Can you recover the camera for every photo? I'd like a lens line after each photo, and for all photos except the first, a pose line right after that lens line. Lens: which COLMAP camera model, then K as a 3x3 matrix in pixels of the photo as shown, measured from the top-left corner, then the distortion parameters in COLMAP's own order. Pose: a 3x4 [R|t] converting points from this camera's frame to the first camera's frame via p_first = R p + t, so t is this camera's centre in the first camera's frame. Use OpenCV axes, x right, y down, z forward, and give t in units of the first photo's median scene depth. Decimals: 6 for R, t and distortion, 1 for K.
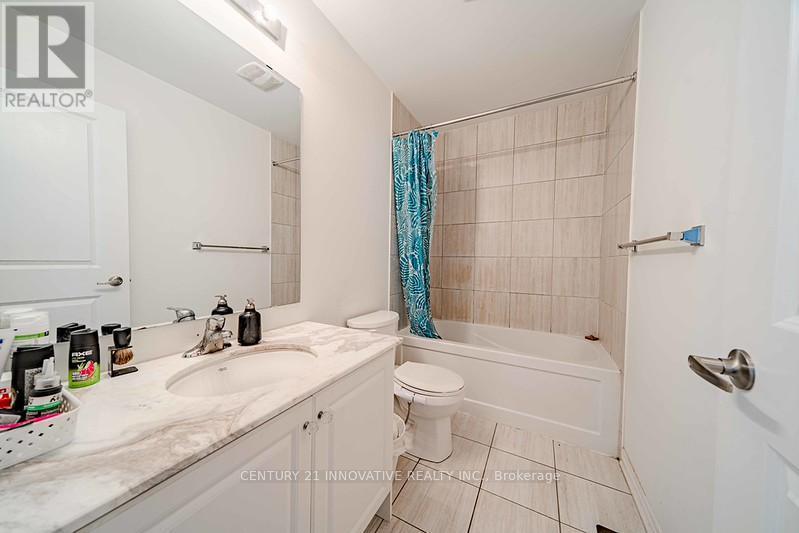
lens RADIAL K [[266.8, 0, 396.4], [0, 266.8, 266.7], [0, 0, 1]] dist [0.010603, -0.000249]
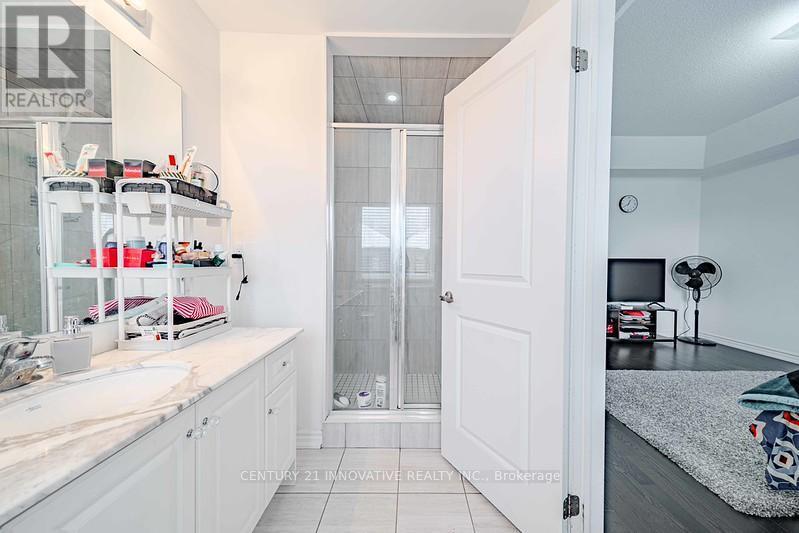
lens RADIAL K [[266.8, 0, 396.4], [0, 266.8, 266.7], [0, 0, 1]] dist [0.010603, -0.000249]
pose [[0.896750, -0.032831, 0.441317, -0.092215], [0.027871, 0.999454, 0.017721, -0.005613], [-0.441658, -0.003591, 0.897176, -0.230510]]
